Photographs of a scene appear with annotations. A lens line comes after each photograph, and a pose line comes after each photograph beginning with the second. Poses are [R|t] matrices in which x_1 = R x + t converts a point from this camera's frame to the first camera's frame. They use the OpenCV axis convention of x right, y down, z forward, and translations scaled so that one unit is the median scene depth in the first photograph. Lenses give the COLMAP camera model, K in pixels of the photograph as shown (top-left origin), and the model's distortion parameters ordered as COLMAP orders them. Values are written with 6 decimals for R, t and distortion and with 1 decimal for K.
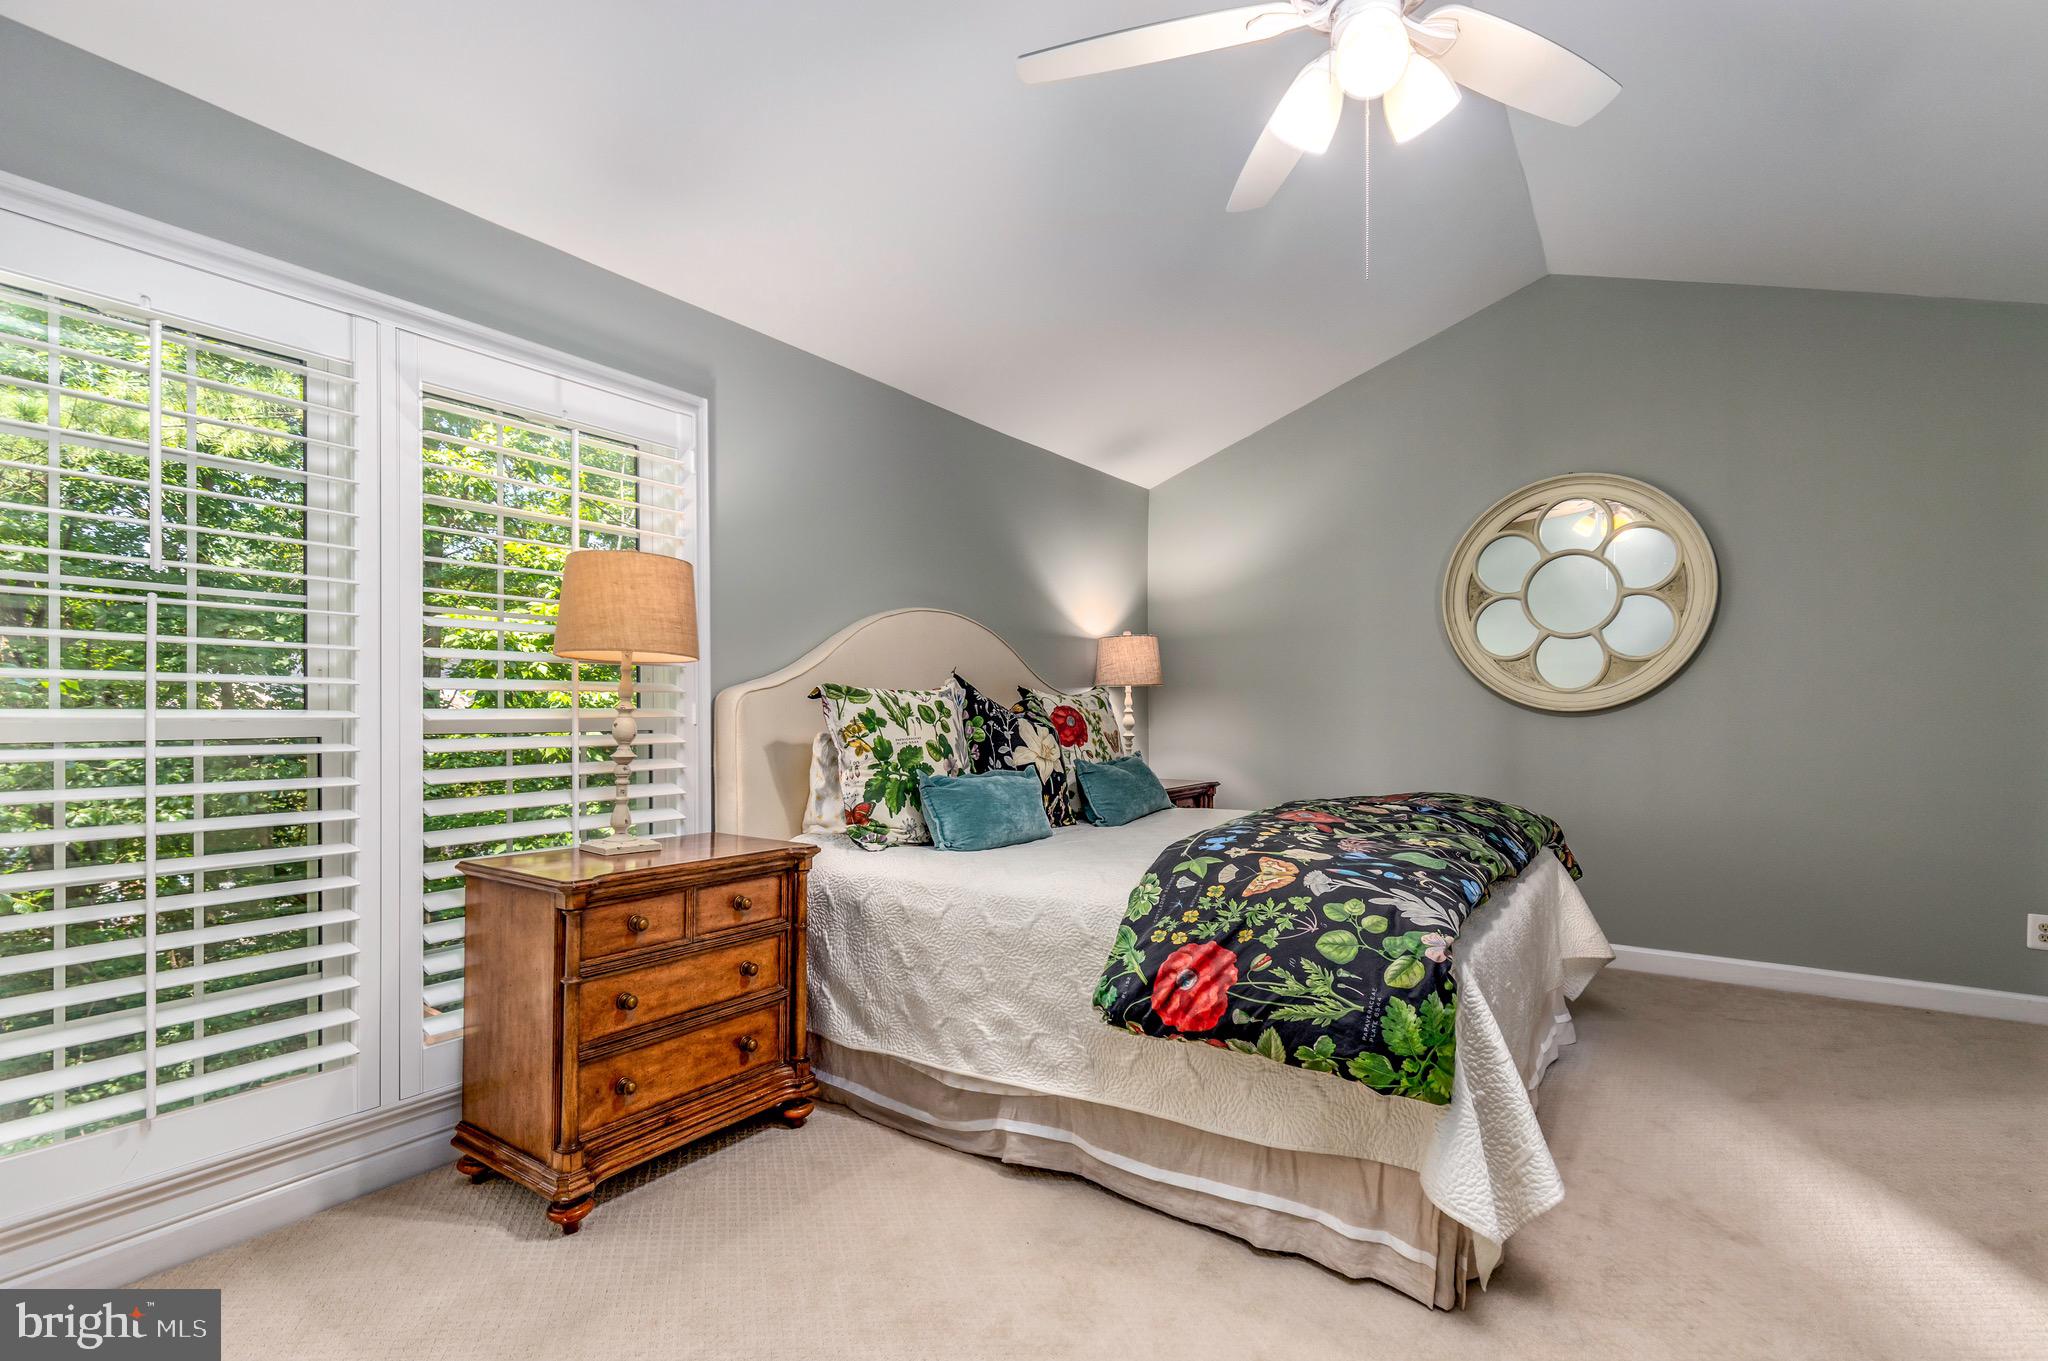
lens RADIAL K [[953.4, 0, 1026.3], [0, 953.4, 710.0], [0, 0, 1]] dist [0.018341, -0.000350]
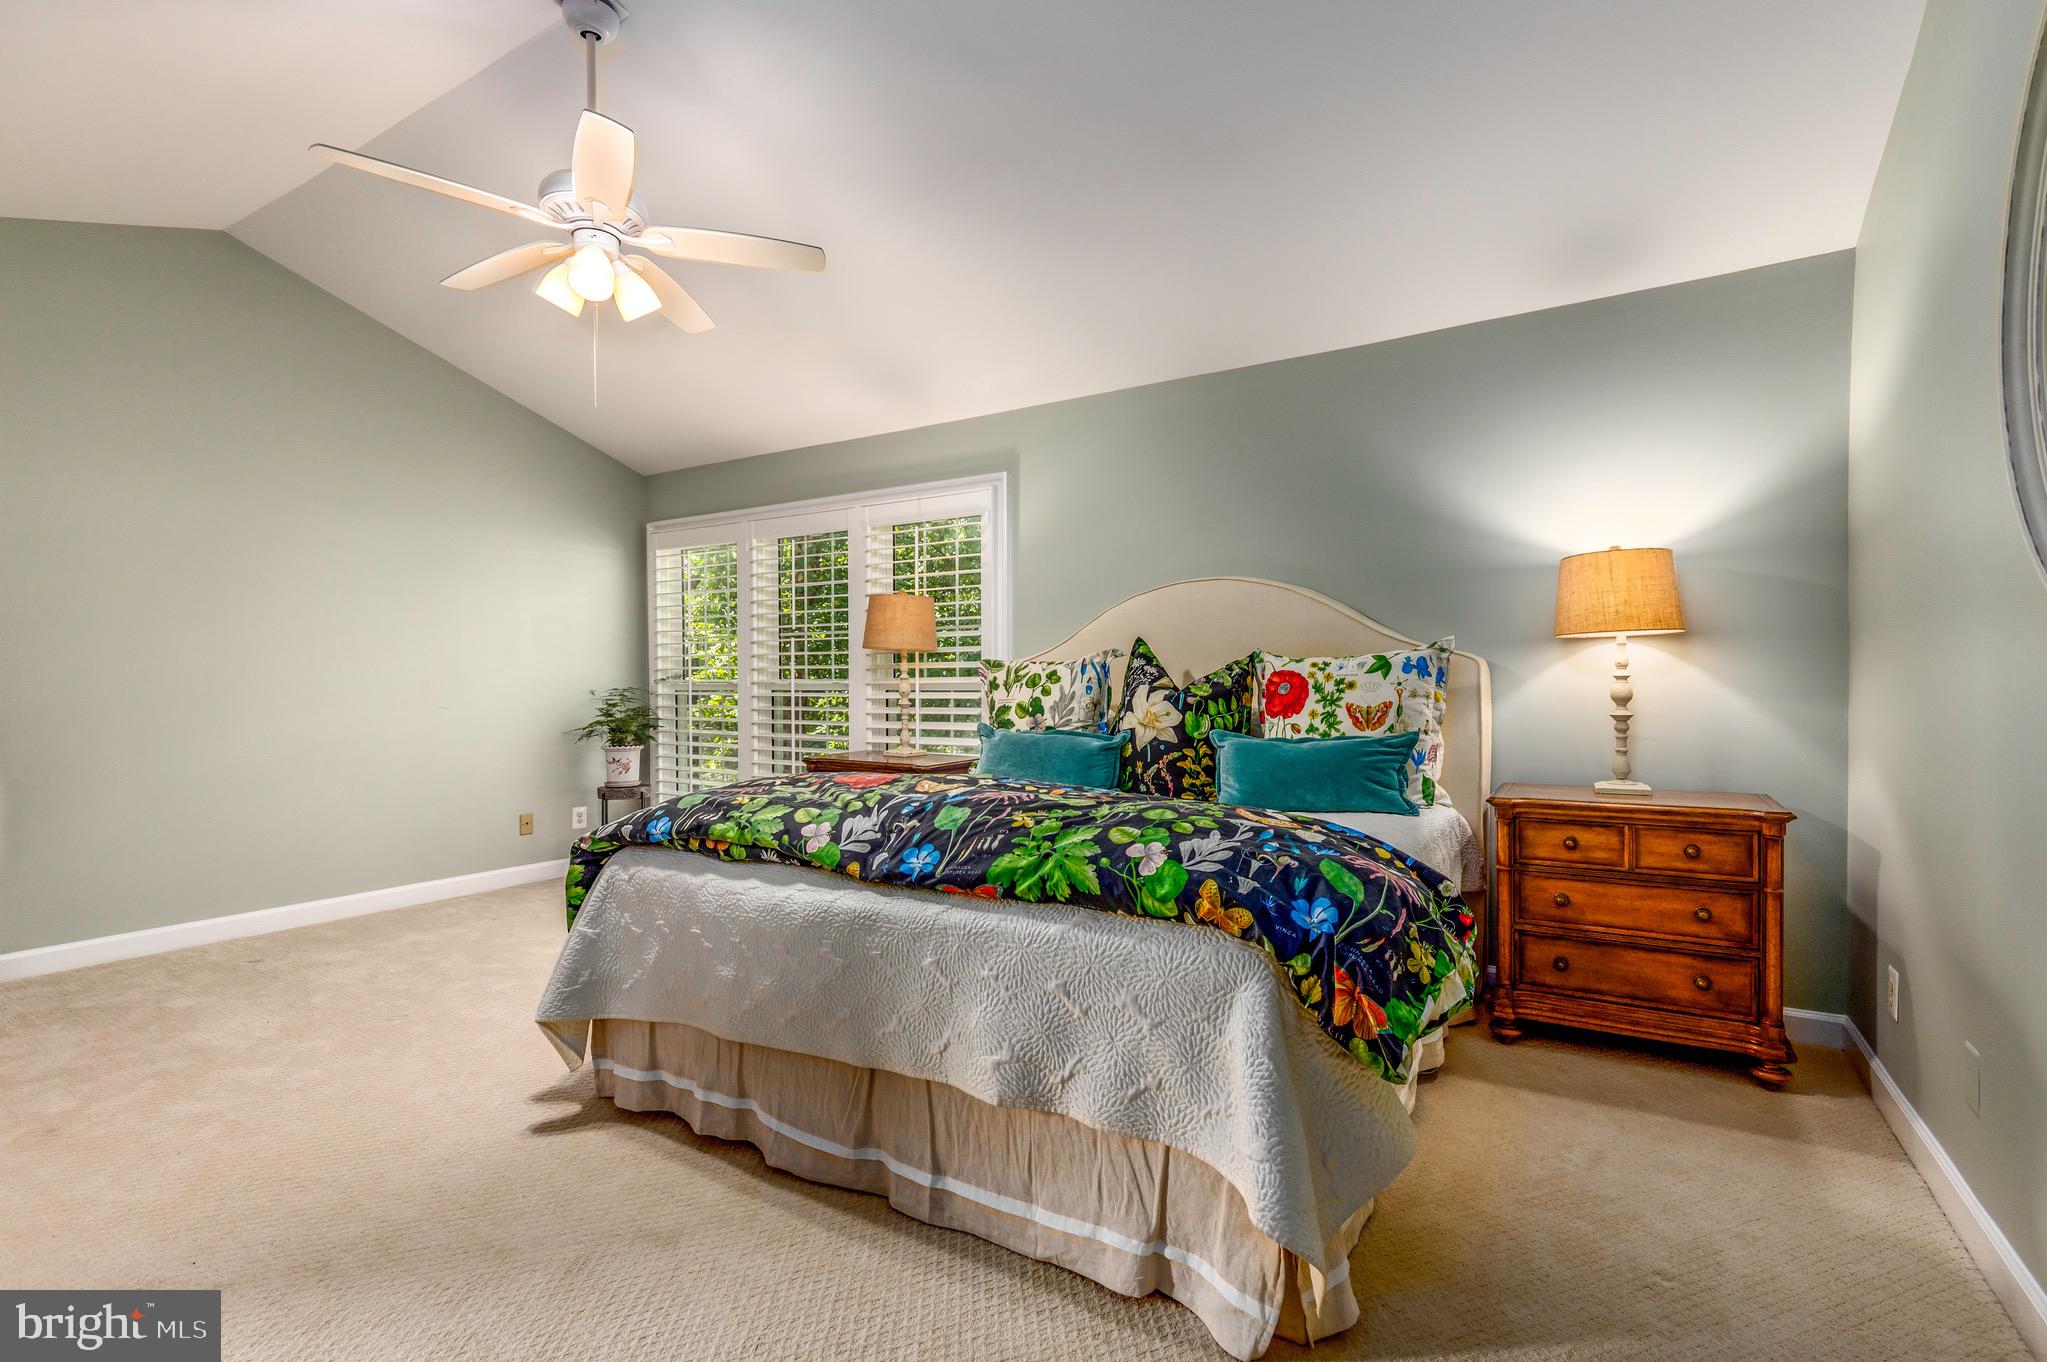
lens RADIAL K [[925.6, 0, 1023.5], [0, 925.6, 681.0], [0, 0, 1]] dist [0.038025, -0.000030]
pose [[0.065218, 0.001190, -0.997870, 1.172182], [0.005397, 0.999984, 0.001545, 0.003002], [0.997856, -0.005487, 0.065210, 0.968189]]
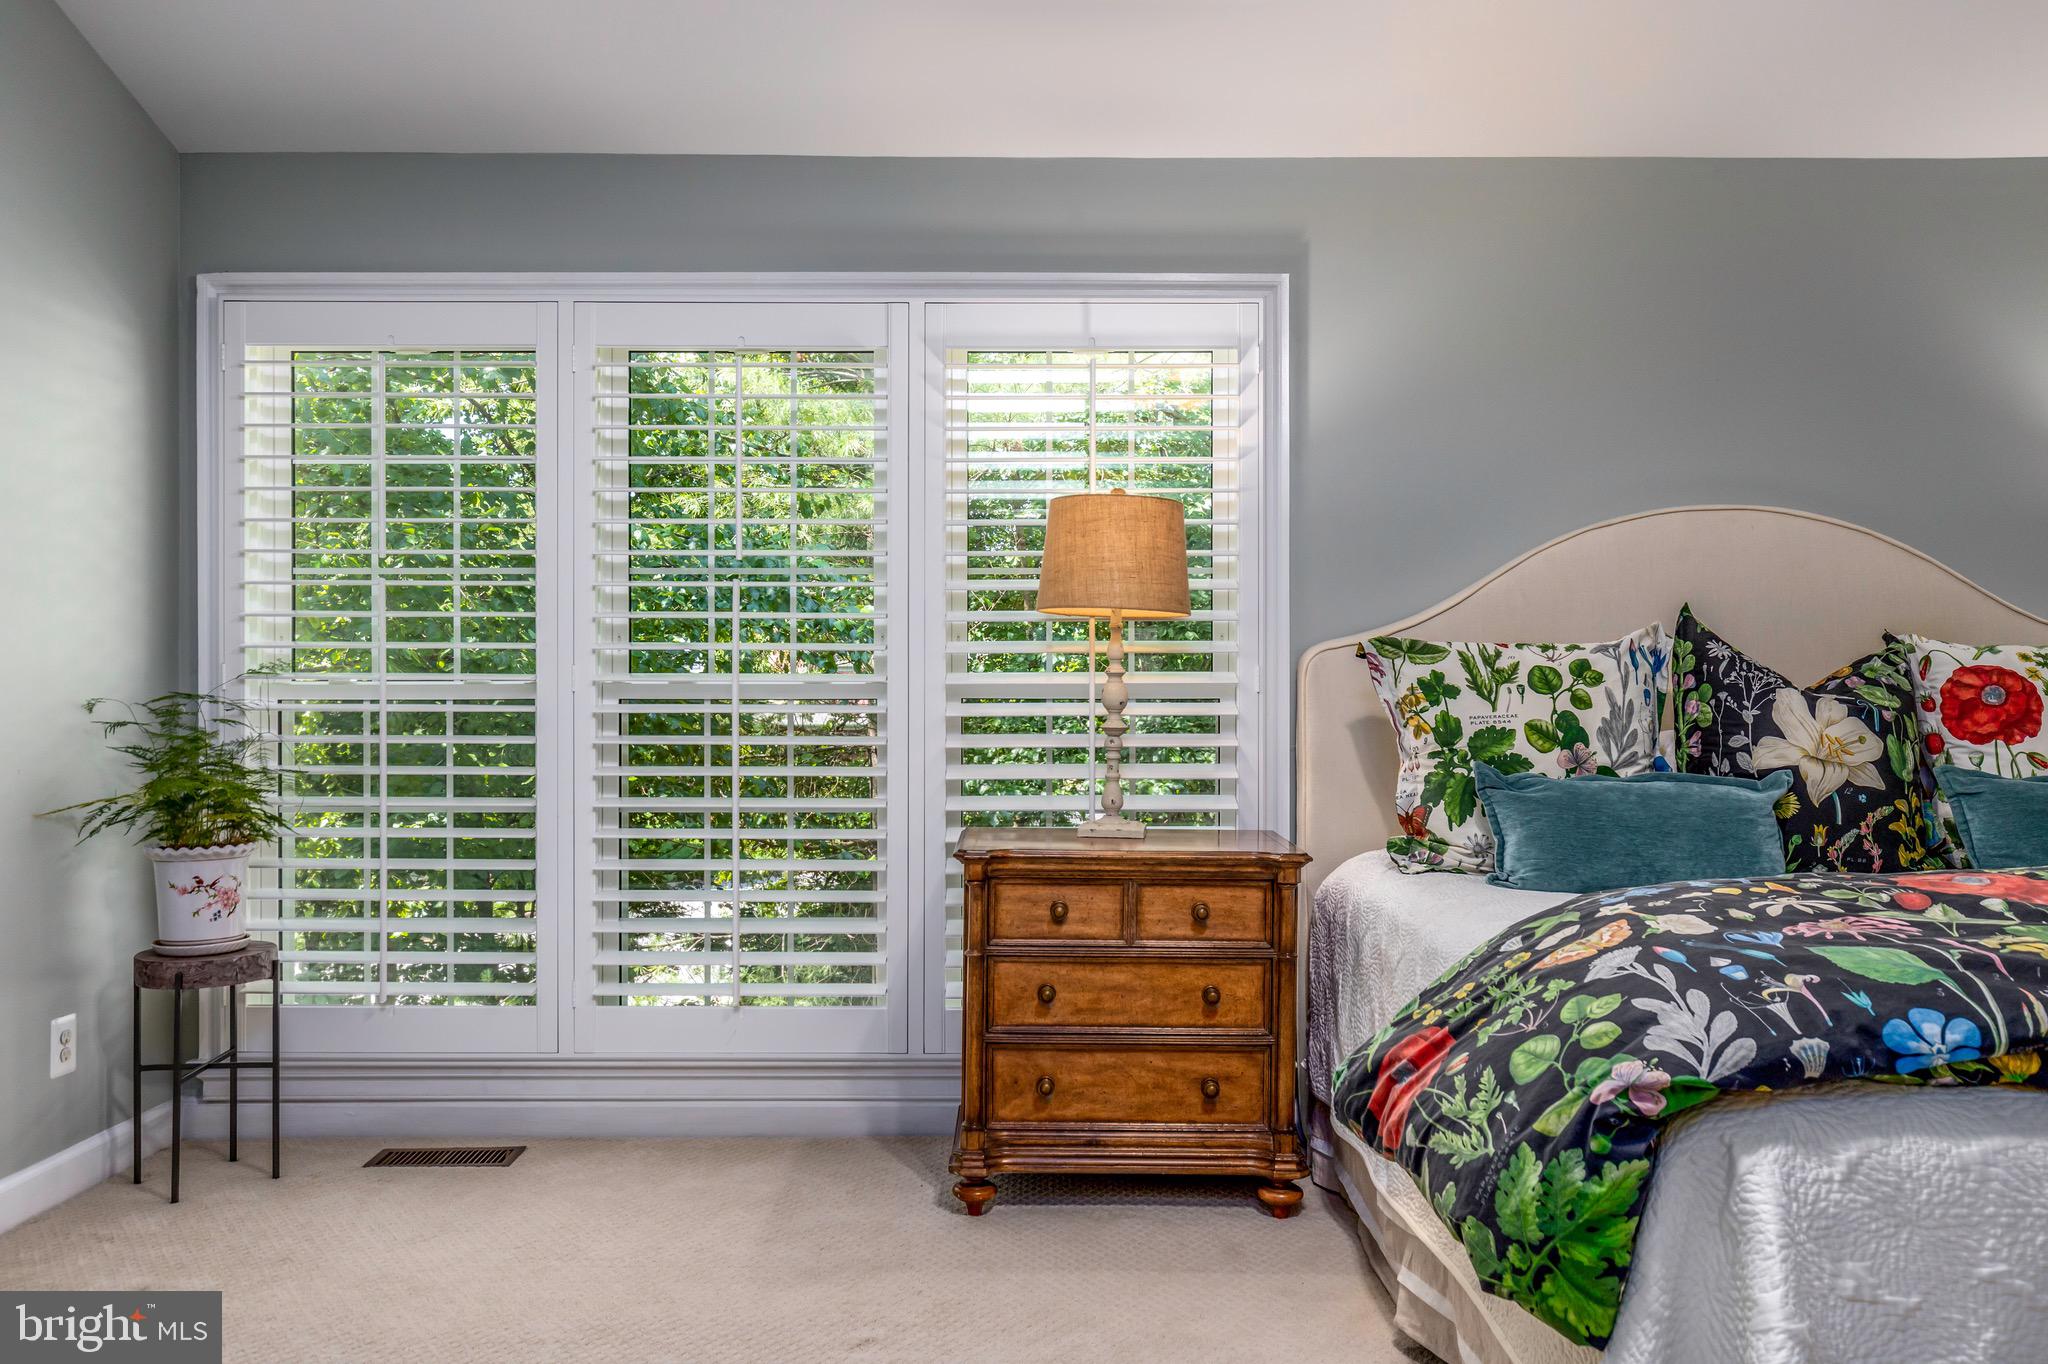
lens RADIAL K [[1548.8, 0, 1024.0], [0, 1548.8, 682.0], [0, 0, 1]] dist [0.026401, -0.004408]
pose [[0.576605, 0.002116, -0.817020, 0.595089], [-0.000089, 0.999997, 0.002528, 0.003289], [0.817023, -0.001385, 0.576604, 0.103487]]
